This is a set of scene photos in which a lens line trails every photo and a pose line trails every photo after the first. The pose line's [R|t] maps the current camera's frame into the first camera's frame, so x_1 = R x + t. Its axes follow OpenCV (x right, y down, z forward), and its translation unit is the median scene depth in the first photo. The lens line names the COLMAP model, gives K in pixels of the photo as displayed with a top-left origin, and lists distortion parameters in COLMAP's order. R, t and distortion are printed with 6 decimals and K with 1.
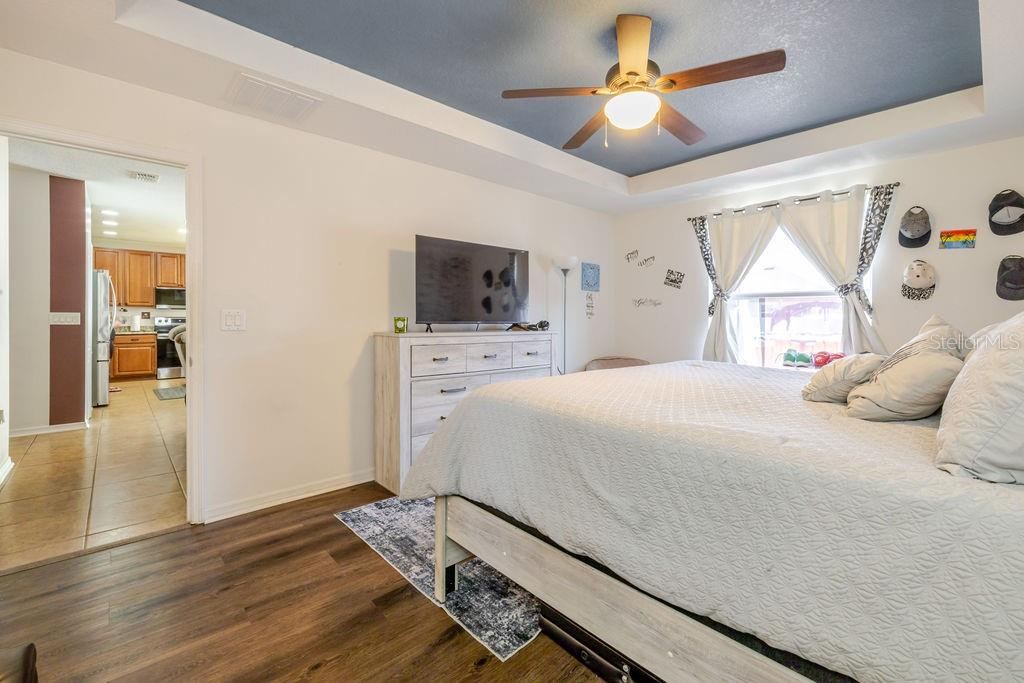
lens RADIAL K [[435.1, 0, 516.0], [0, 435.1, 312.5], [0, 0, 1]] dist [0.003572, 0.000358]
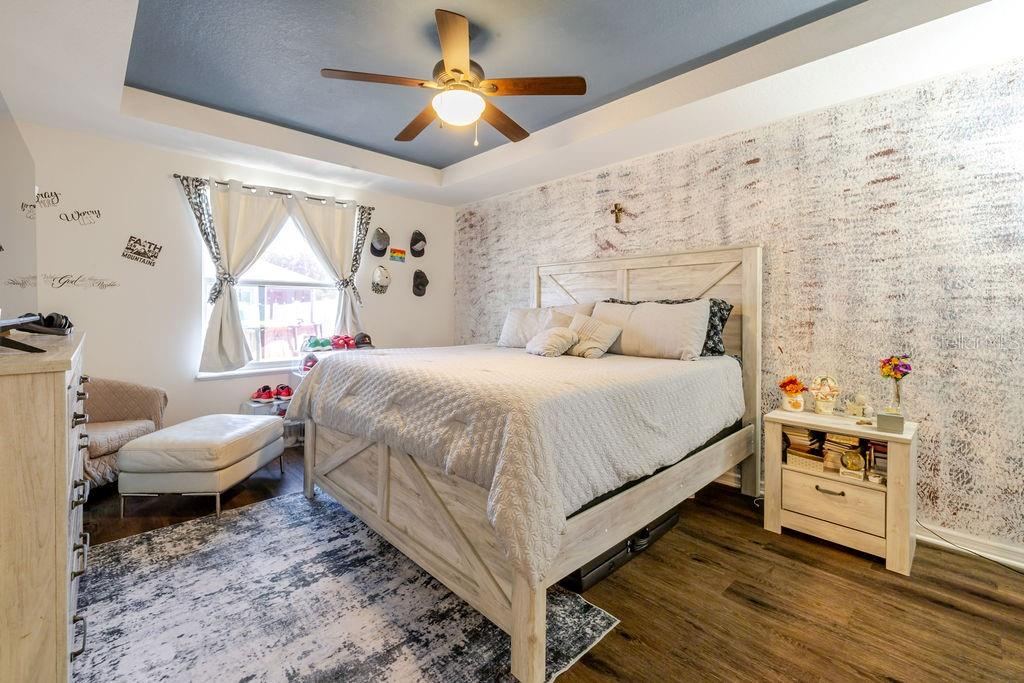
lens RADIAL K [[435.1, 0, 515.4], [0, 435.1, 310.0], [0, 0, 1]] dist [0.003572, 0.000358]
pose [[-0.011002, -0.008465, 0.999904, -0.488942], [-0.014743, 0.999857, 0.008302, 0.004703], [-0.999831, -0.014650, -0.011125, 0.562420]]
